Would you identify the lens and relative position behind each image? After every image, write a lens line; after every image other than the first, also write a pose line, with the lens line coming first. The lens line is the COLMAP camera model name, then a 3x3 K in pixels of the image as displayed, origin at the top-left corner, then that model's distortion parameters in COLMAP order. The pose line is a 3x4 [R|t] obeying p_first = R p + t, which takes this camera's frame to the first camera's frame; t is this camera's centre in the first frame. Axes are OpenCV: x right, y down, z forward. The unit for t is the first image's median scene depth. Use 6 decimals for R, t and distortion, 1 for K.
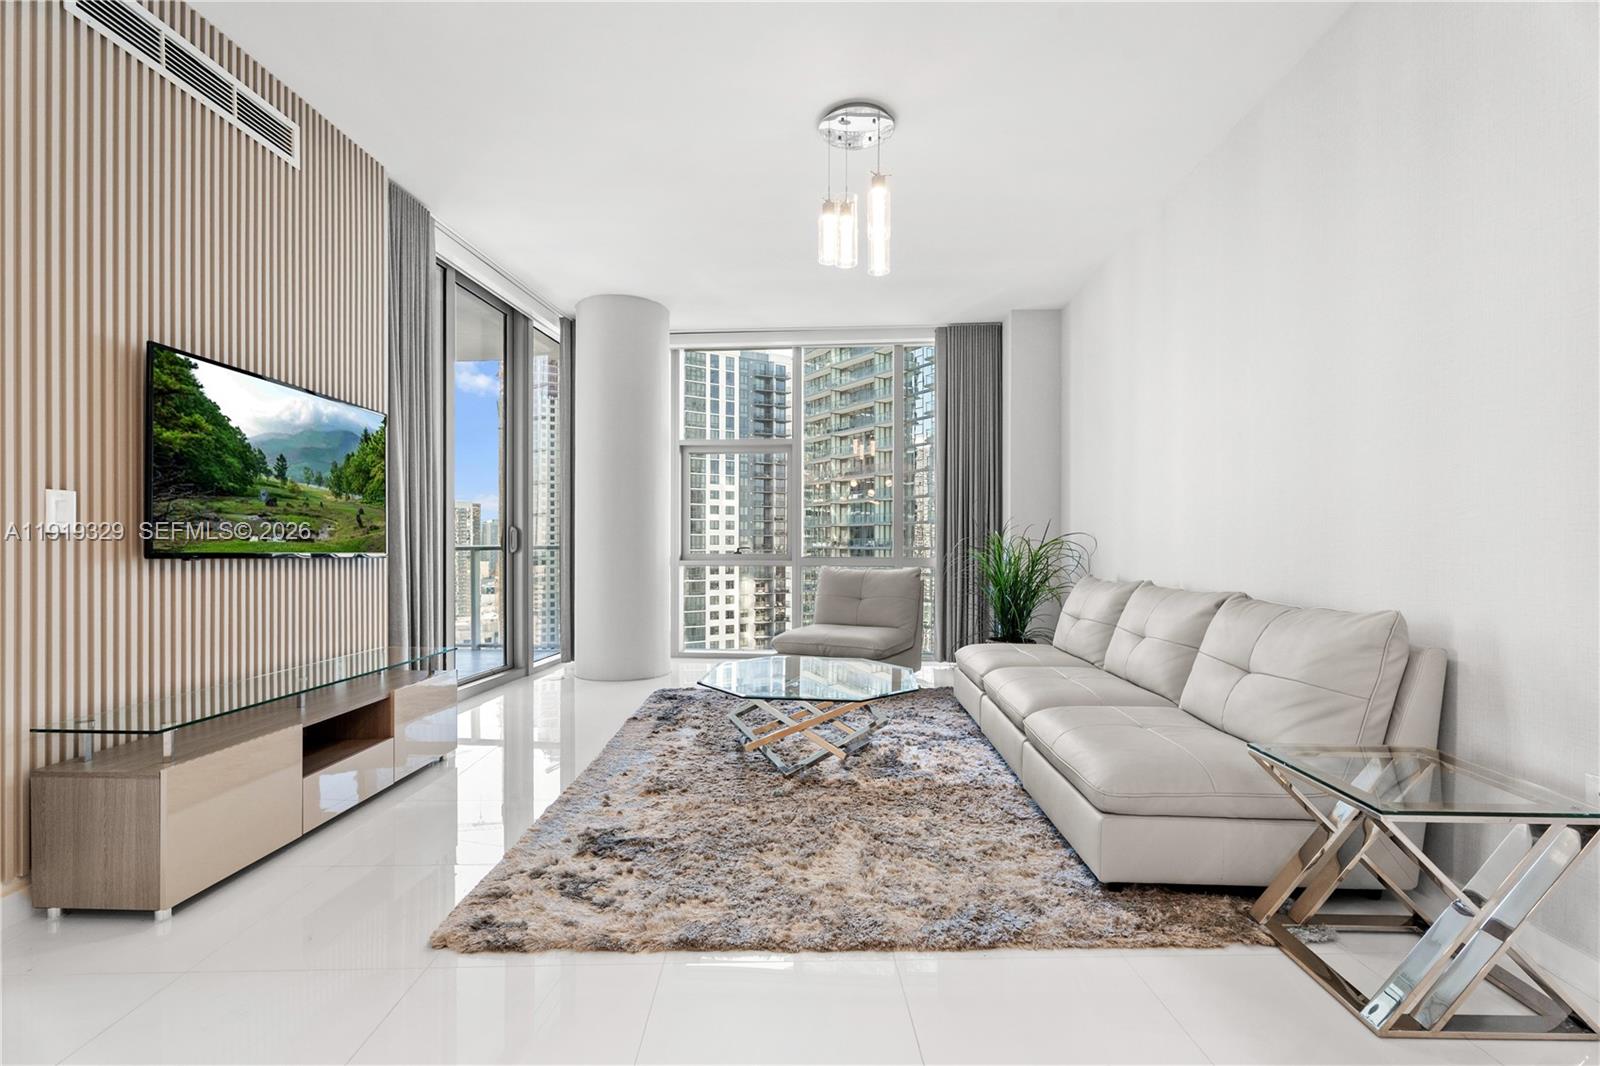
lens RADIAL K [[724.6, 0, 796.2], [0, 724.6, 543.2], [0, 0, 1]] dist [0.001046, -0.000590]
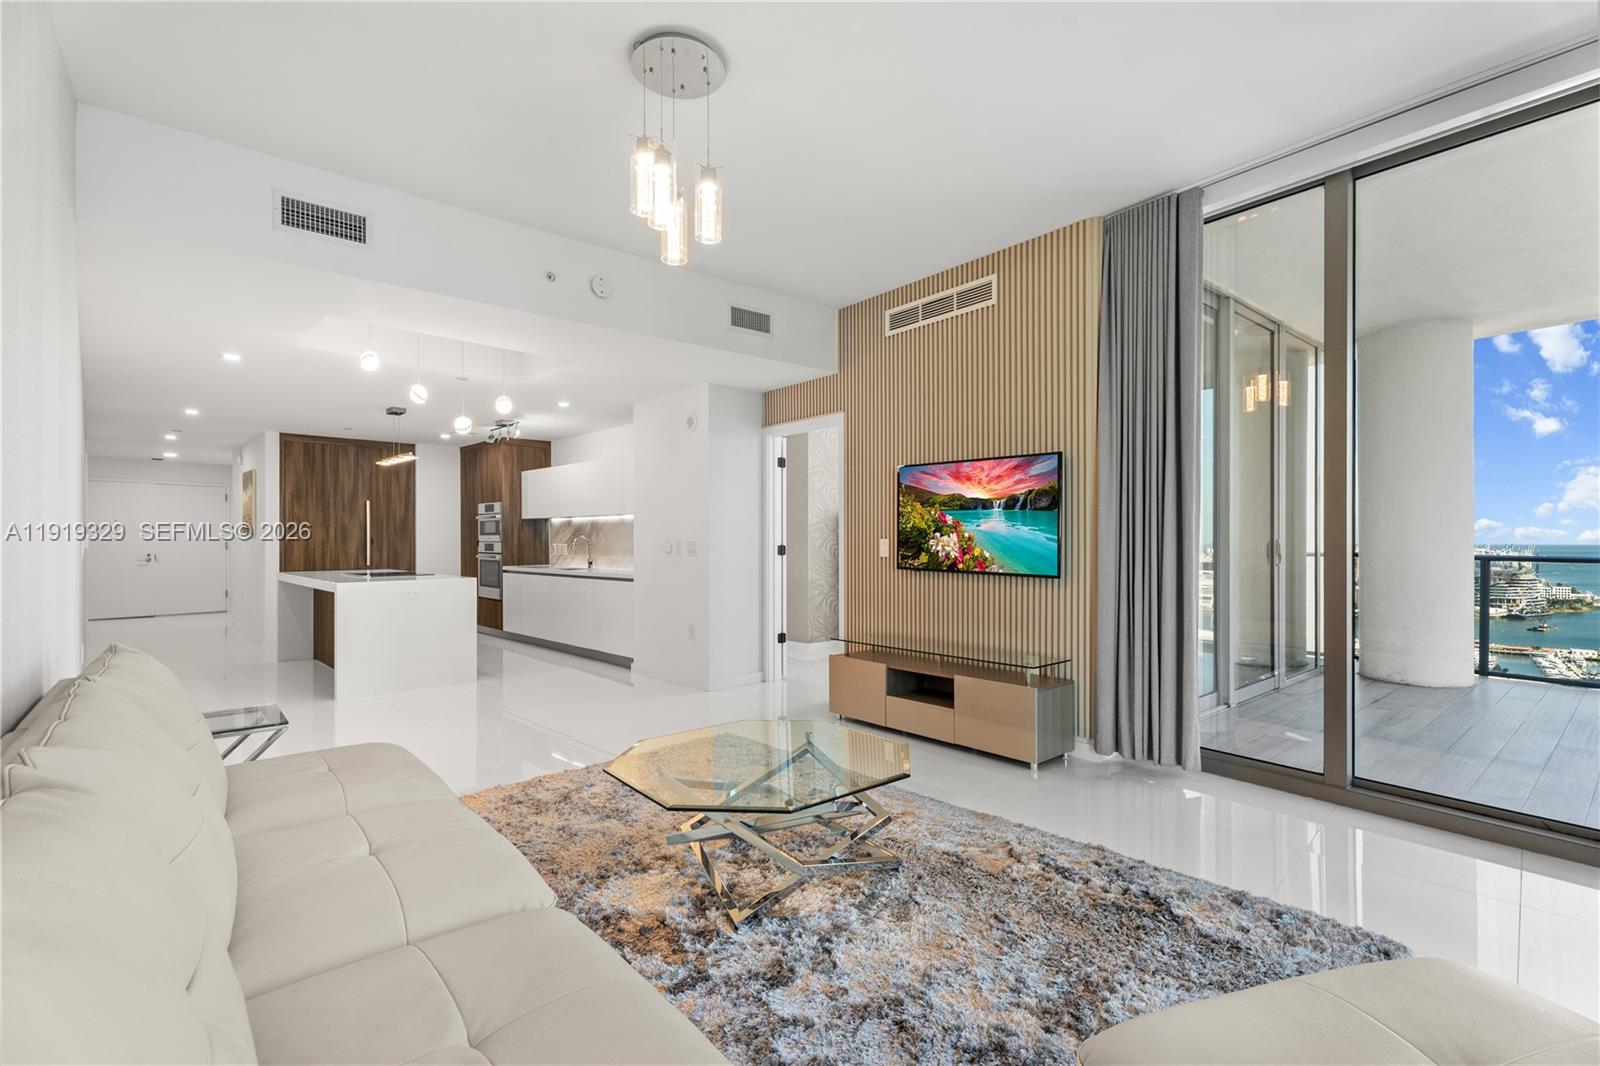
lens RADIAL K [[724.6, 0, 796.2], [0, 724.6, 543.2], [0, 0, 1]] dist [0.001046, -0.000590]
pose [[-0.735479, 0.001299, -0.677546, 0.406465], [0.002298, 0.999997, -0.000577, -0.029640], [0.677543, -0.001981, -0.735480, 1.263756]]
